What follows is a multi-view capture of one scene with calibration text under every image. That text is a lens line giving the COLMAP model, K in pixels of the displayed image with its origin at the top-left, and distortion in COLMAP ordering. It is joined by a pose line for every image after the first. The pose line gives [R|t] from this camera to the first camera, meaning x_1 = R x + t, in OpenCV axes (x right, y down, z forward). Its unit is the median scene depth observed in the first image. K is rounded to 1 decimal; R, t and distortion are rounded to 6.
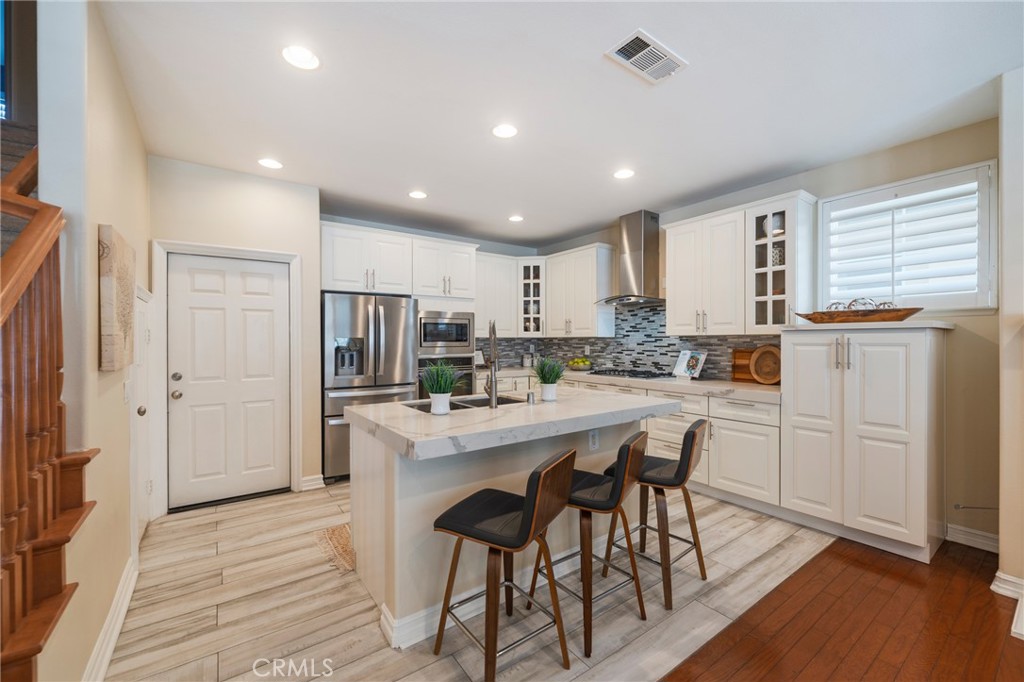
lens RADIAL K [[419.1, 0, 507.1], [0, 419.1, 344.7], [0, 0, 1]] dist [-0.001508, -0.000161]
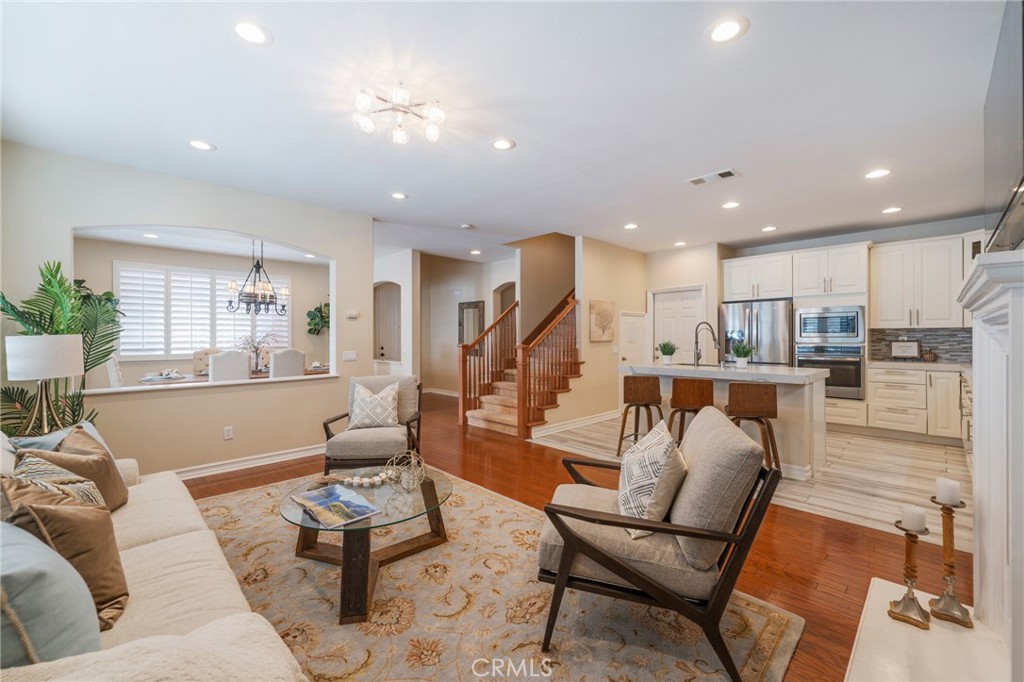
lens RADIAL K [[409.4, 0, 512.1], [0, 409.4, 336.1], [0, 0, 1]] dist [-0.001323, -0.000082]
pose [[0.155323, 0.001311, -0.987863, 0.891940], [-0.007514, 0.999972, 0.000146, 0.009718], [0.987835, 0.007400, 0.155328, -0.066452]]
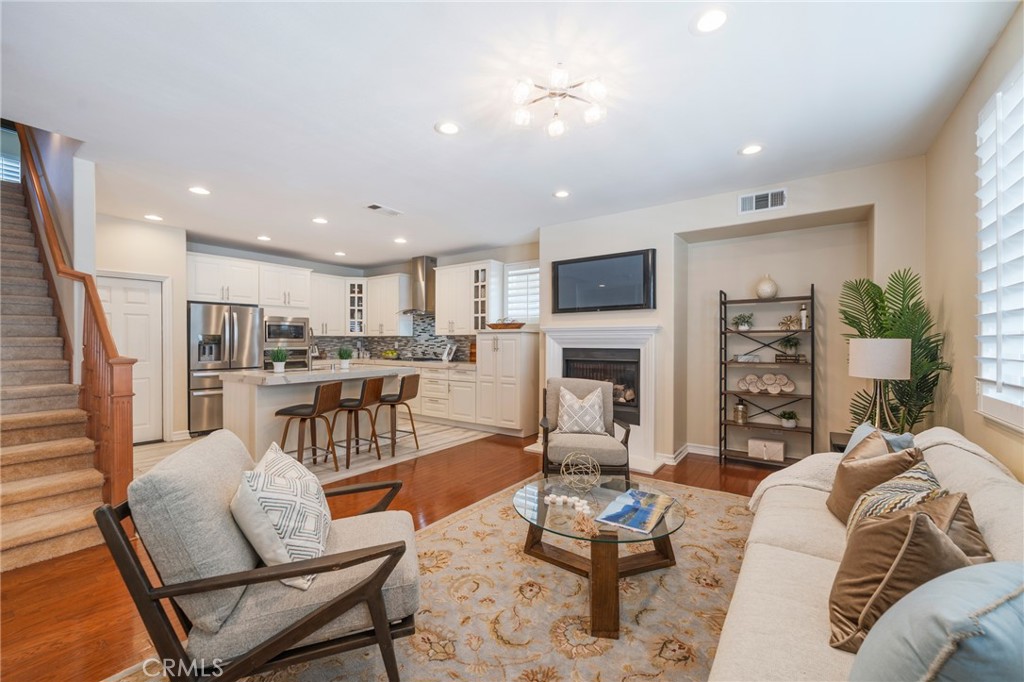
lens RADIAL K [[419.1, 0, 507.1], [0, 419.1, 344.7], [0, 0, 1]] dist [-0.001508, -0.000161]
pose [[0.946773, 0.001086, 0.321900, 0.108635], [-0.000552, 0.999998, -0.001750, 0.016943], [-0.321902, 0.001479, 0.946772, -0.594453]]
